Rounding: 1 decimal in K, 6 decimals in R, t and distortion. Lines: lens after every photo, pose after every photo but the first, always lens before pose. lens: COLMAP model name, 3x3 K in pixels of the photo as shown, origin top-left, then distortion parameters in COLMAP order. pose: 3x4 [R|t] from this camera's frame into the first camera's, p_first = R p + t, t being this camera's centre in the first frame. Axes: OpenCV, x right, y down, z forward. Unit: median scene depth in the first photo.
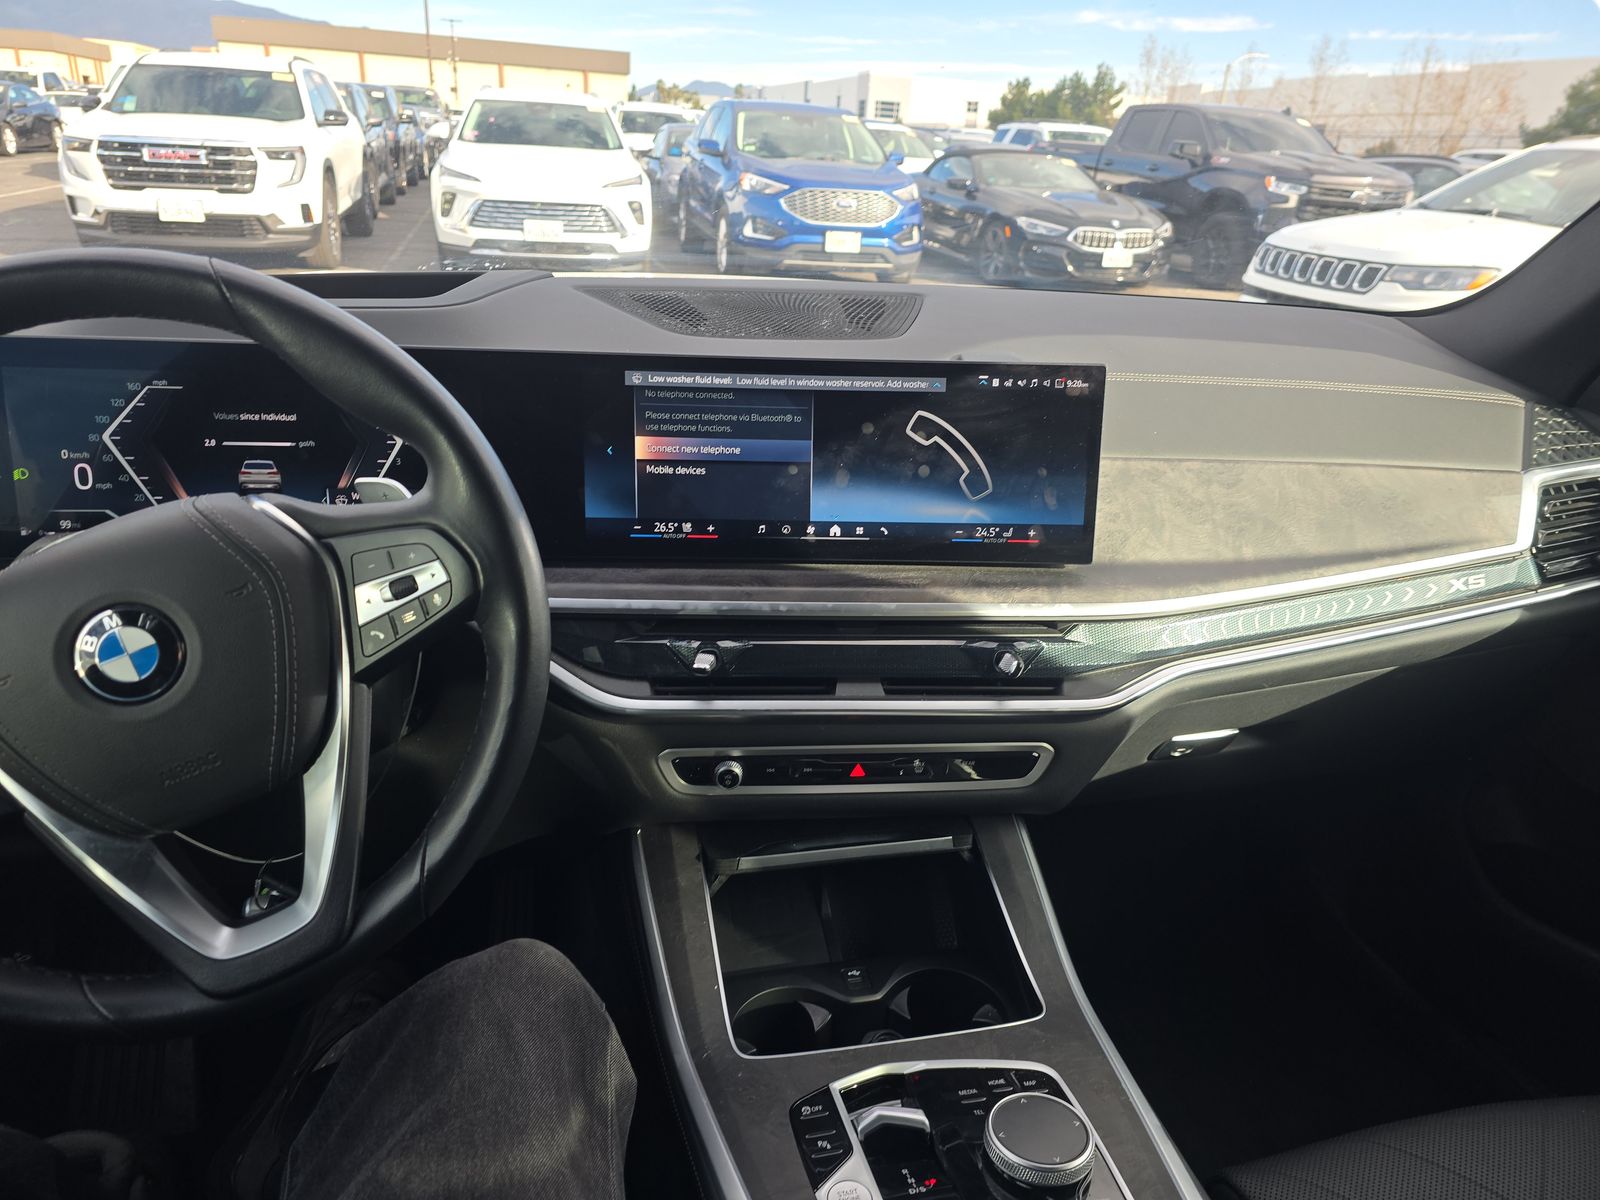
lens RADIAL K [[1046.6, 0, 801.7], [0, 1046.6, 604.1], [0, 0, 1]] dist [0.044535, -0.036766]
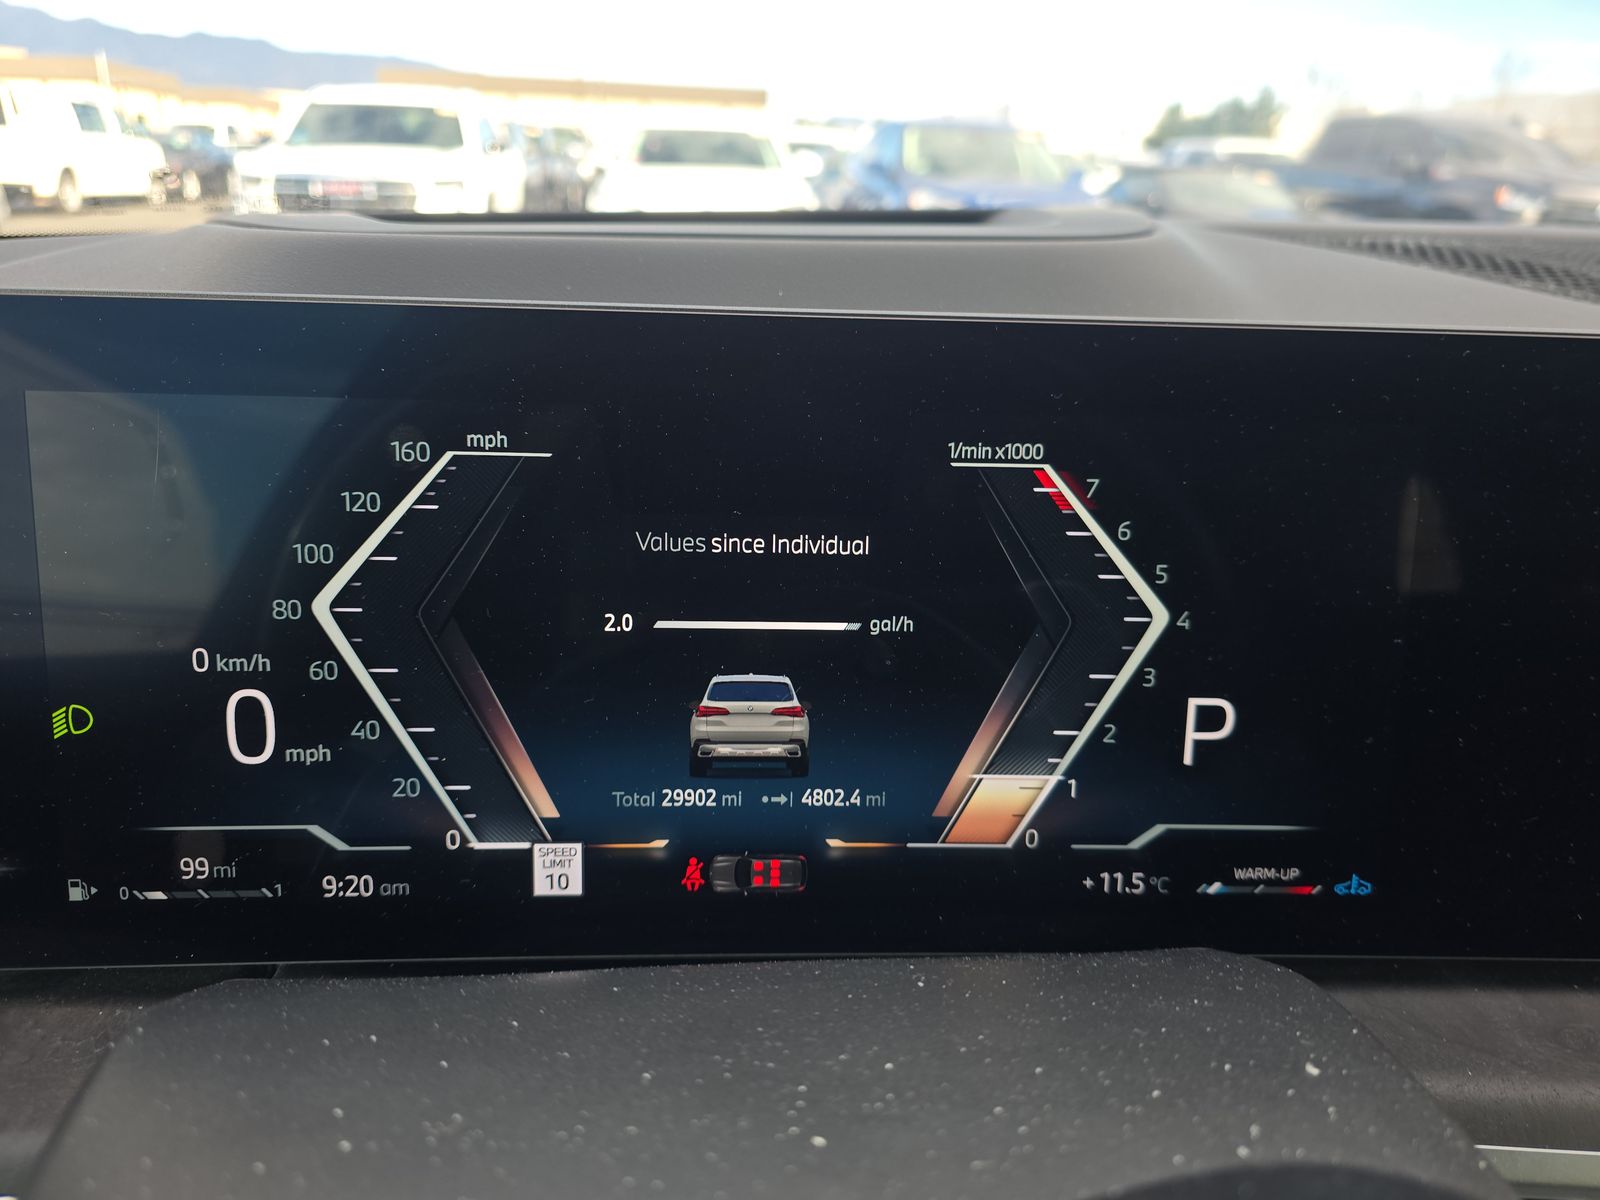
lens RADIAL K [[1046.6, 0, 792.5], [0, 1046.6, 601.2], [0, 0, 1]] dist [0.044535, -0.036766]
pose [[0.993278, 0.021147, -0.113805, -0.060528], [-0.025091, 0.999129, -0.033339, -0.019298], [0.113001, 0.035970, 0.992944, 0.088388]]
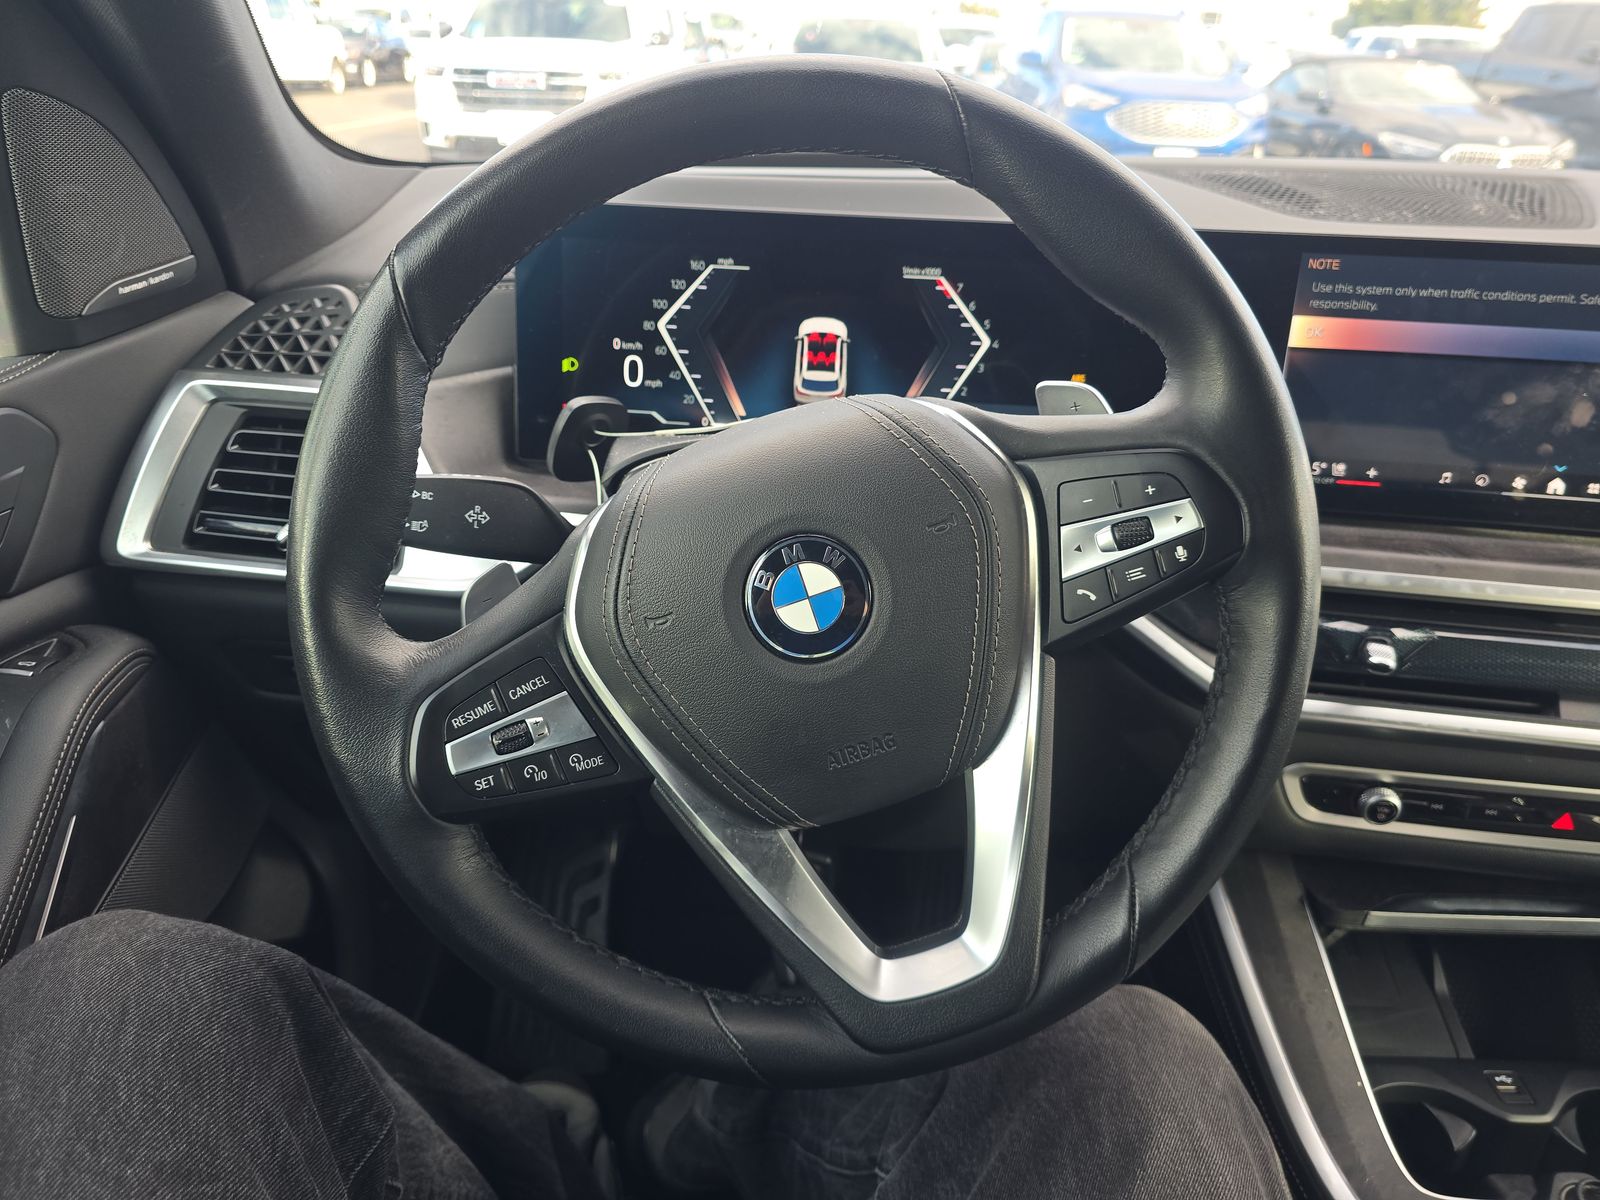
lens RADIAL K [[1046.6, 0, 808.3], [0, 1046.6, 604.4], [0, 0, 1]] dist [0.044535, -0.036766]
pose [[0.972276, 0.089519, -0.216025, -0.042788], [-0.076927, 0.994848, 0.066027, 0.000212], [0.220822, -0.047578, 0.974153, 0.023872]]
